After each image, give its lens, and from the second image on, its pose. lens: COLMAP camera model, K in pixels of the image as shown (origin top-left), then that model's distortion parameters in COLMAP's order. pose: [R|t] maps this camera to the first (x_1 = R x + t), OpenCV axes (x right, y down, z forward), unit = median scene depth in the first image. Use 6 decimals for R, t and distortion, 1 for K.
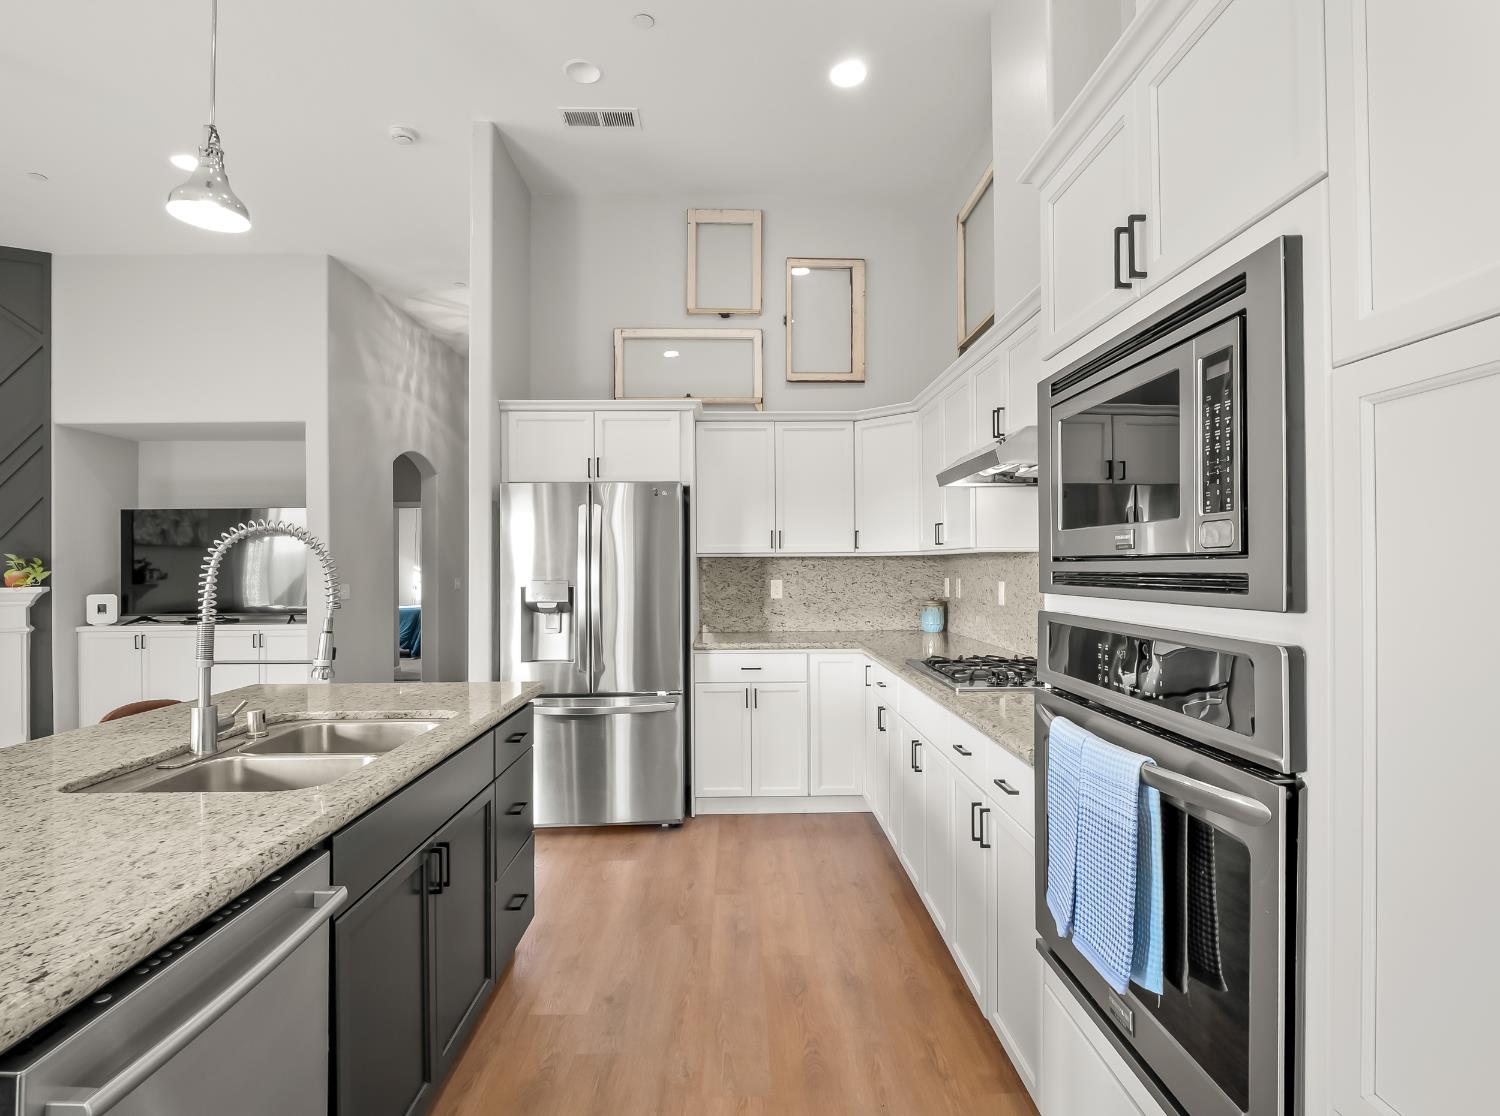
lens RADIAL K [[774.5, 0, 754.5], [0, 774.5, 559.2], [0, 0, 1]] dist [-0.008800, -0.002201]
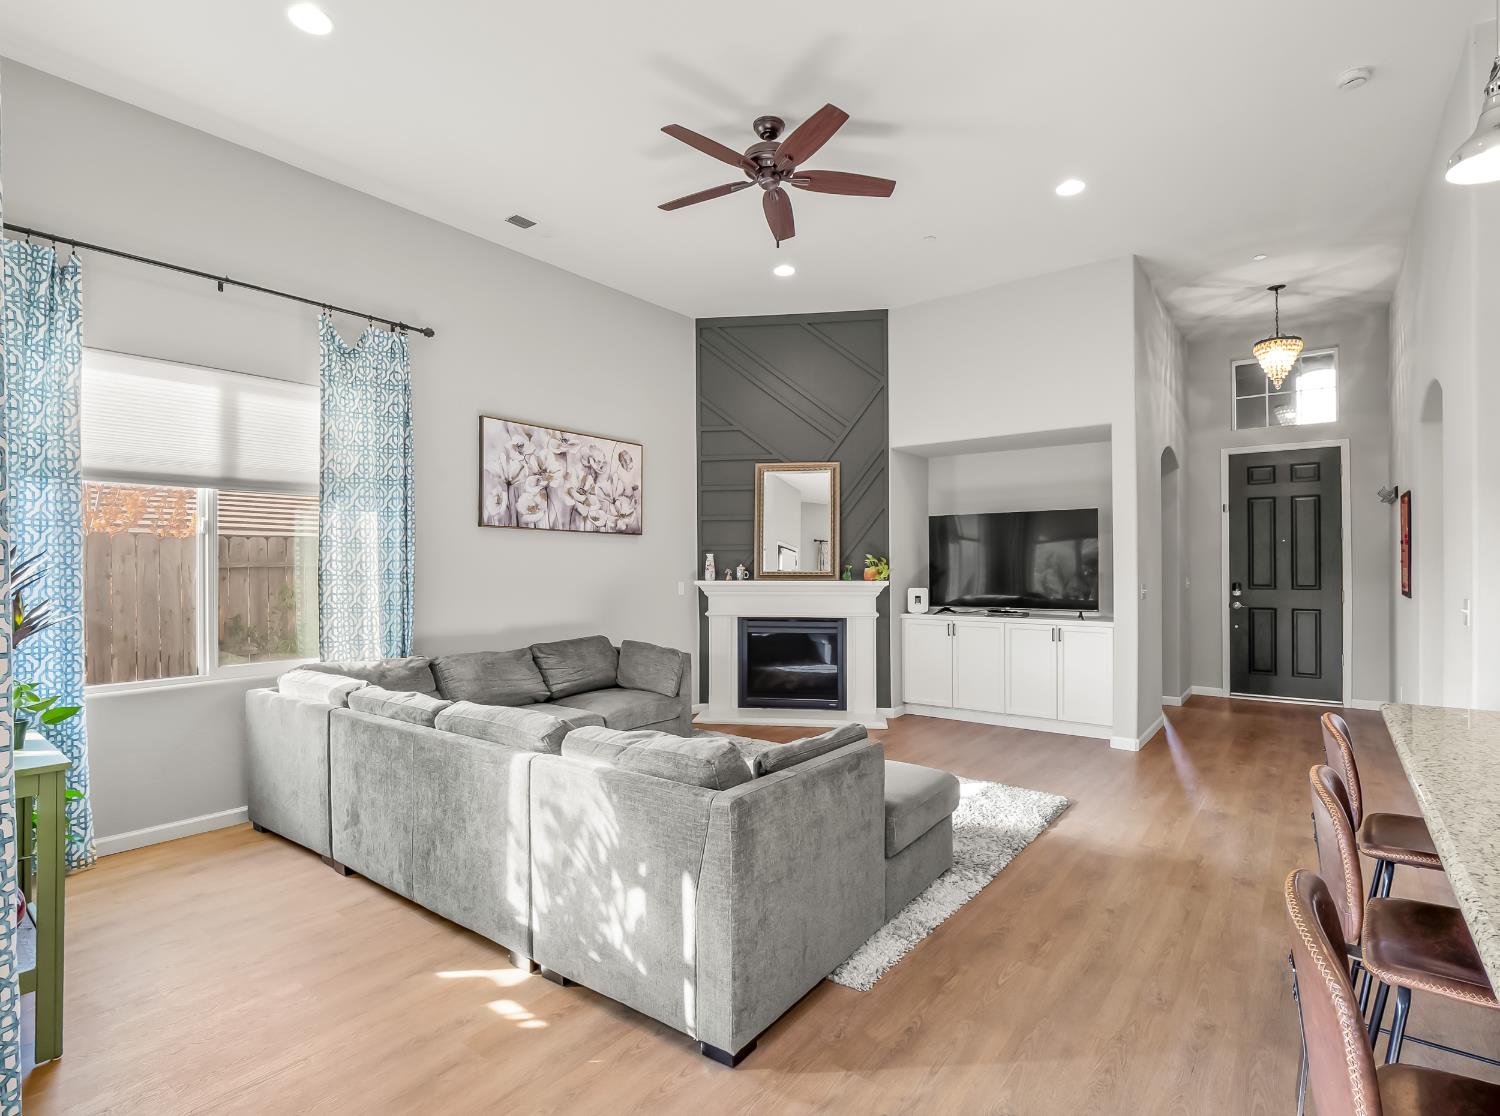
lens RADIAL K [[749.8, 0, 754.6], [0, 749.8, 561.9], [0, 0, 1]] dist [-0.011102, -0.003813]
pose [[0.775559, 0.002656, -0.631269, -0.395991], [0.002776, 0.999967, 0.007618, -0.005188], [0.631269, -0.007661, 0.775526, -0.081325]]
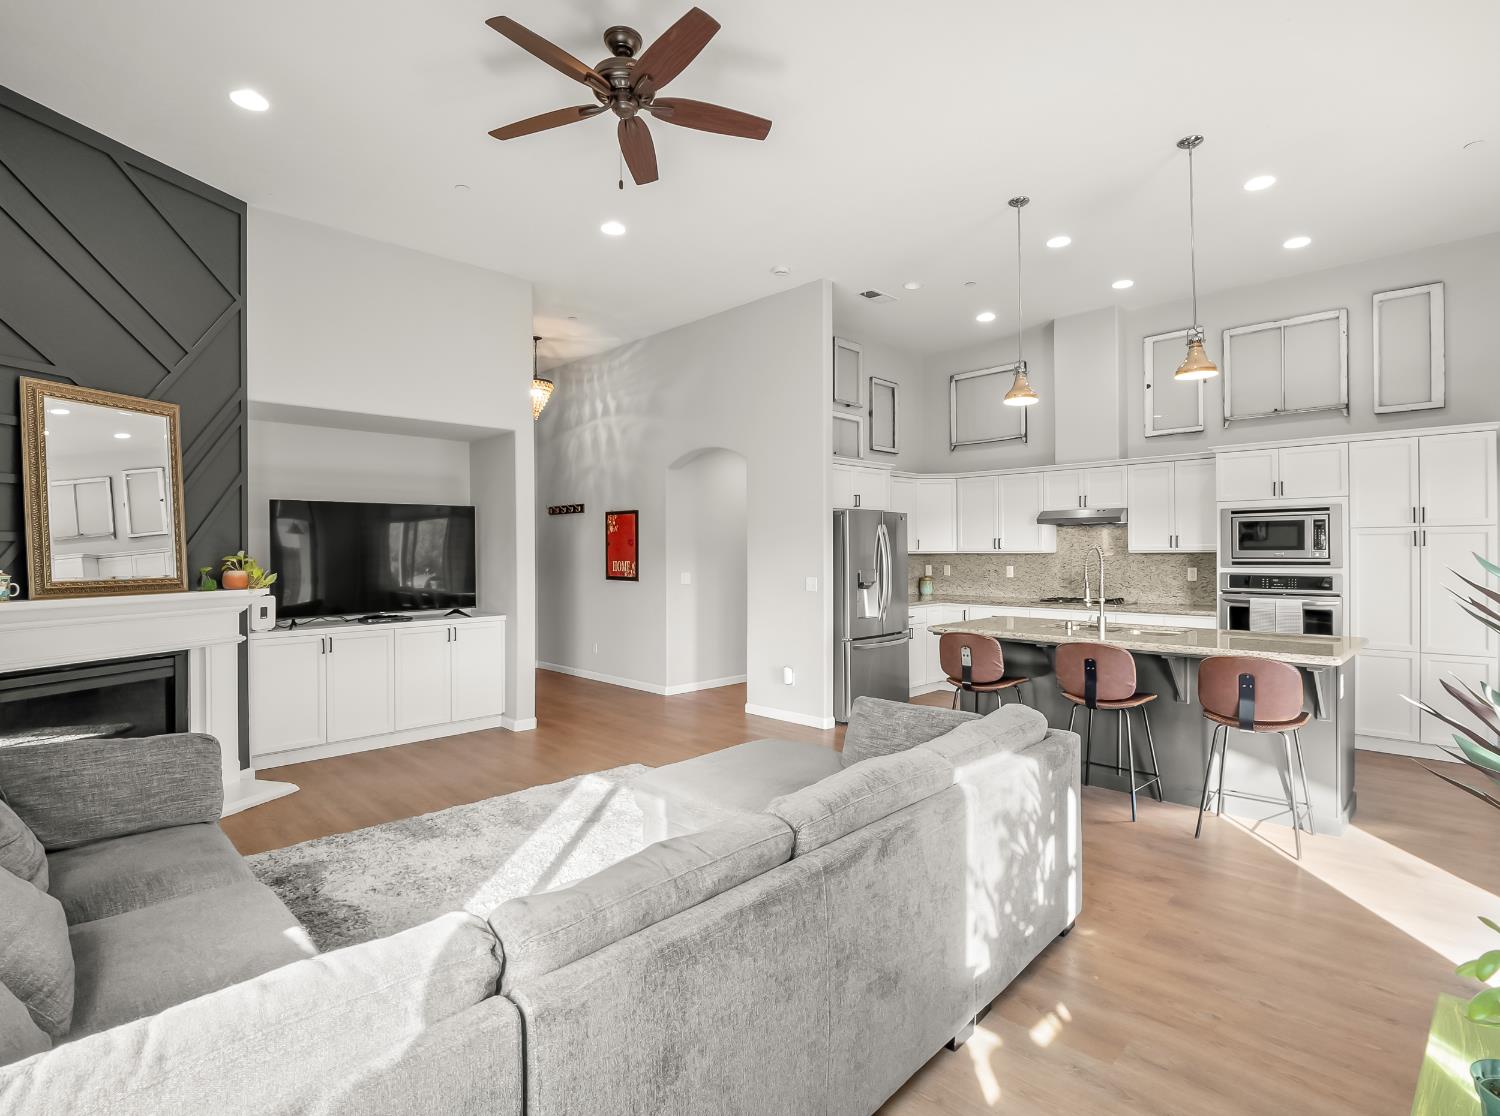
lens RADIAL K [[749.8, 0, 750.3], [0, 749.8, 555.6], [0, 0, 1]] dist [-0.011102, -0.003813]
pose [[0.727334, -0.003006, 0.686277, -1.311239], [-0.002715, 0.999970, 0.007257, -0.011076], [-0.686278, -0.007141, 0.727304, -0.006922]]
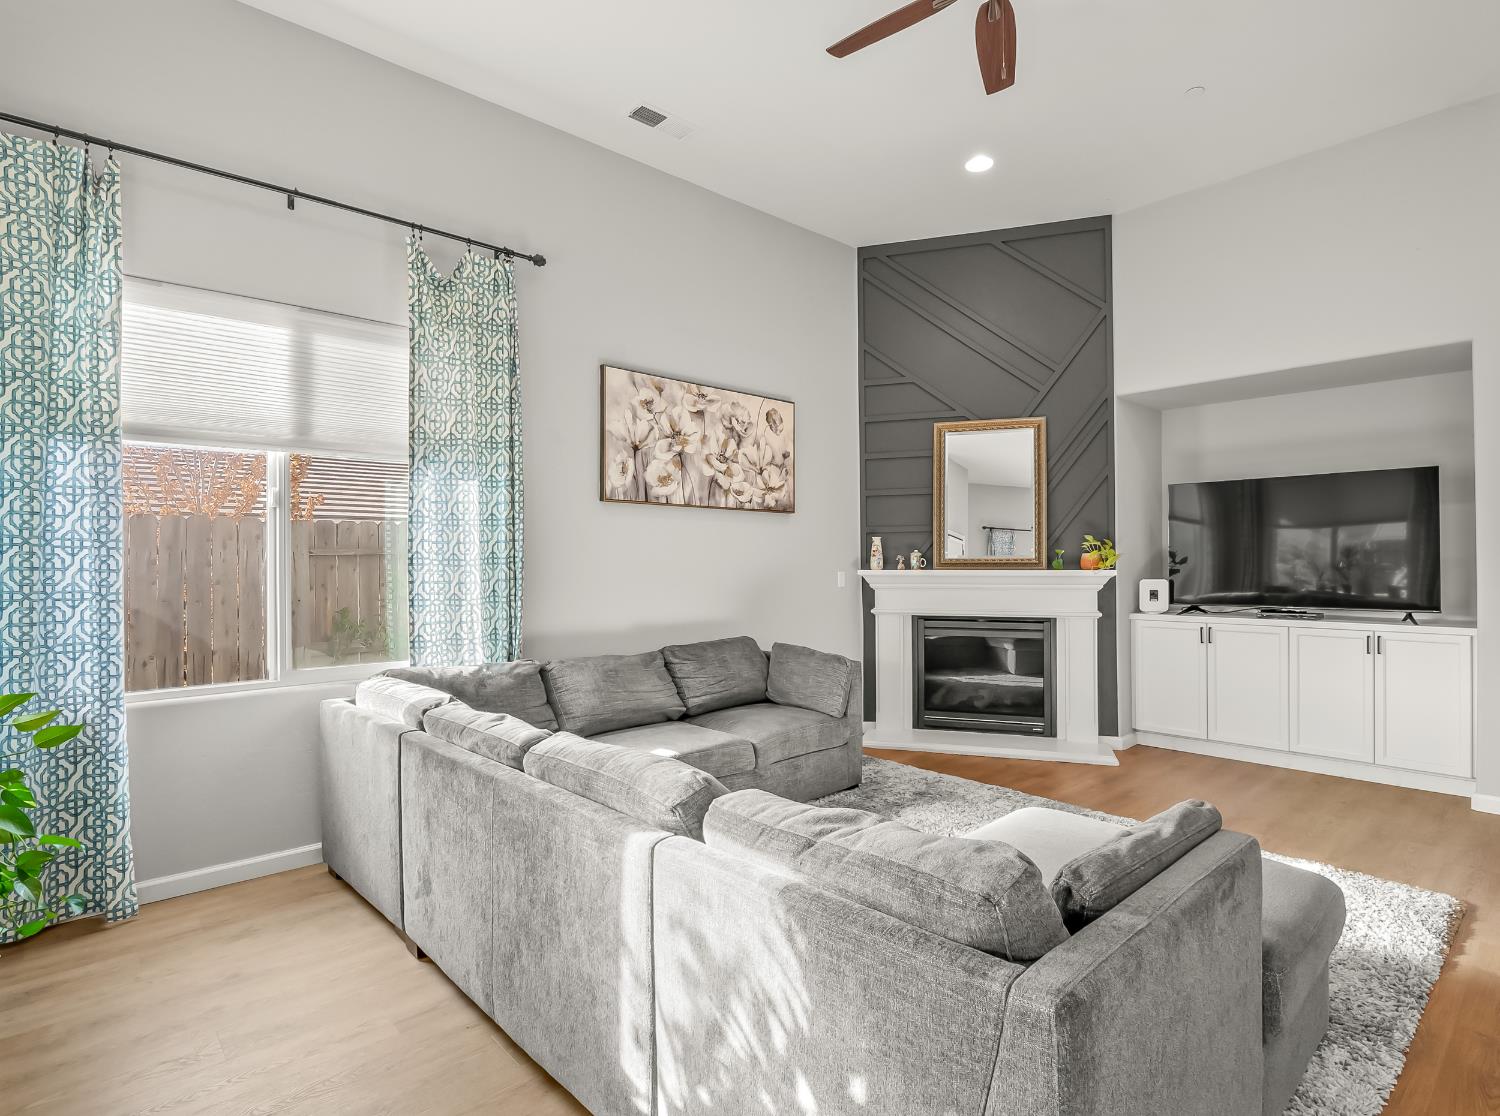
lens RADIAL K [[774.5, 0, 746.1], [0, 774.5, 558.6], [0, 0, 1]] dist [-0.008800, -0.002201]
pose [[0.643464, 0.001083, -0.765476, -0.584993], [0.007698, 0.999939, 0.007886, 0.013326], [0.765438, -0.010967, 0.643416, 0.054184]]
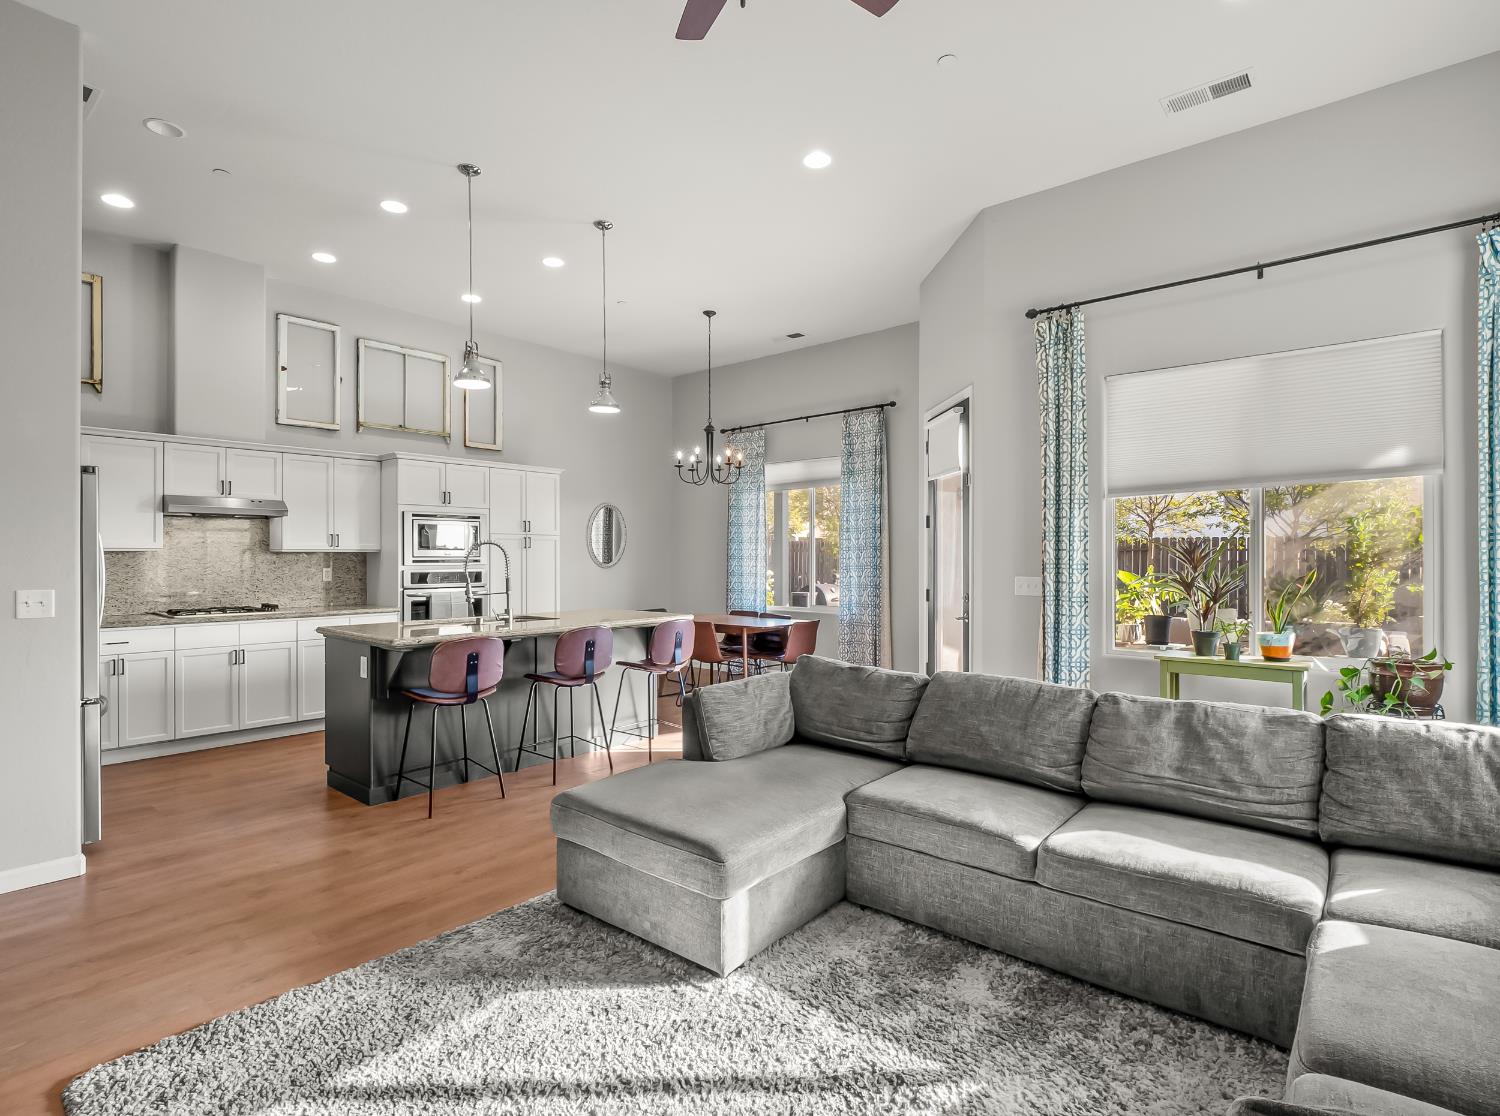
lens RADIAL K [[749.8, 0, 755.4], [0, 749.8, 553.0], [0, 0, 1]] dist [-0.011102, -0.003813]
pose [[-0.749758, 0.009904, 0.661638, -1.240192], [0.000206, 0.999891, -0.014734, 0.013434], [-0.661712, -0.010911, -0.749679, 0.959055]]
